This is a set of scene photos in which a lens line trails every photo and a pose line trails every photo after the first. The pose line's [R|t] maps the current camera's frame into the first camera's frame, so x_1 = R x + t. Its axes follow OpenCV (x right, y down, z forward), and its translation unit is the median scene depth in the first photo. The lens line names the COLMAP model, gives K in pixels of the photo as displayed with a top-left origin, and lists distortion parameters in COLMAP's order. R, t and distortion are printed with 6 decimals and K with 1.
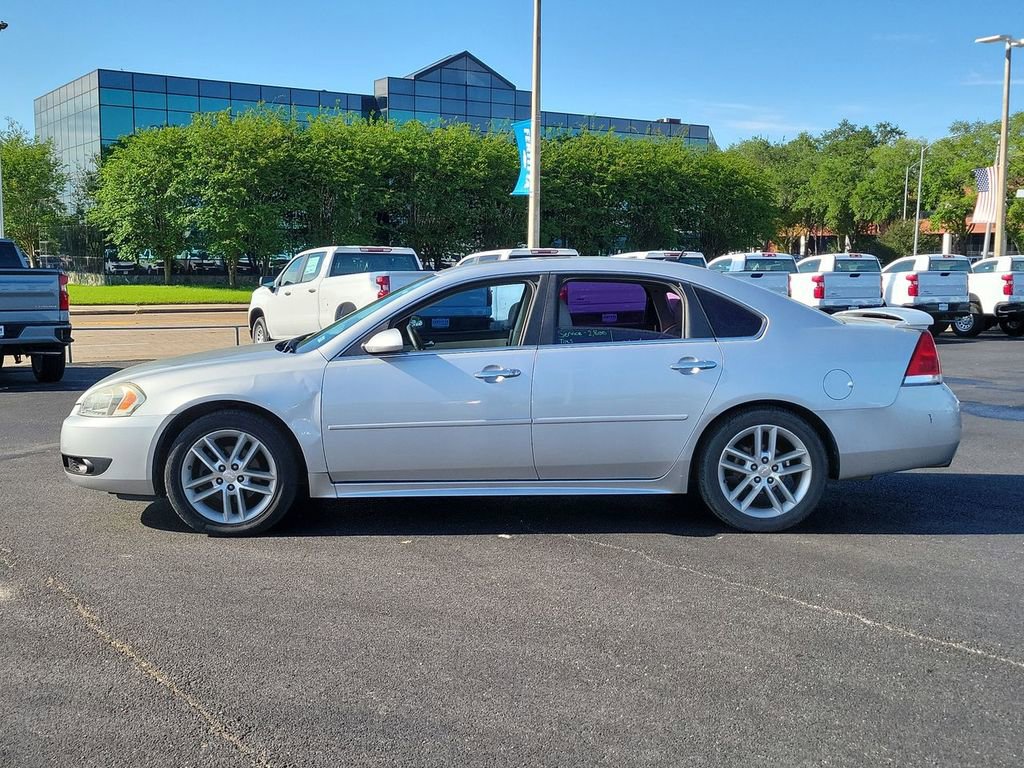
lens RADIAL K [[1205.3, 0, 512.1], [0, 1205.3, 391.0], [0, 0, 1]] dist [0.041594, 0.000000]
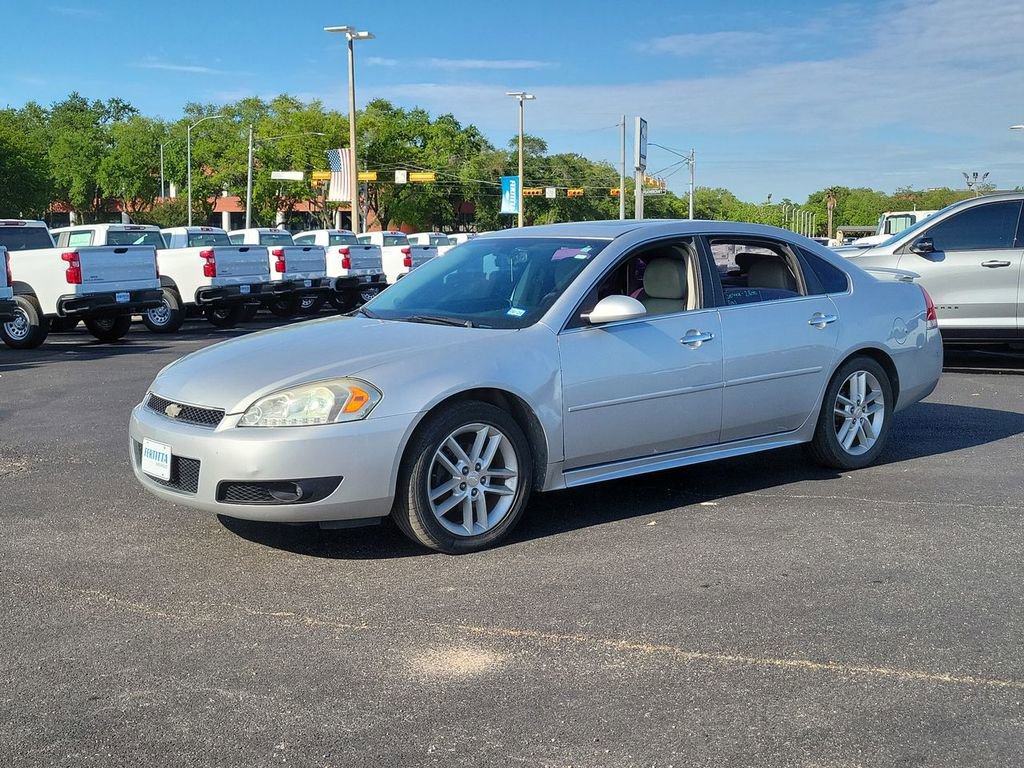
lens RADIAL K [[1205.3, 0, 505.3], [0, 1205.3, 384.0], [0, 0, 1]] dist [0.041594, 0.000000]
pose [[0.775062, -0.079414, 0.626875, -0.734094], [0.072762, 0.996689, 0.036301, -0.023757], [-0.627682, 0.017477, 0.778273, 0.333578]]
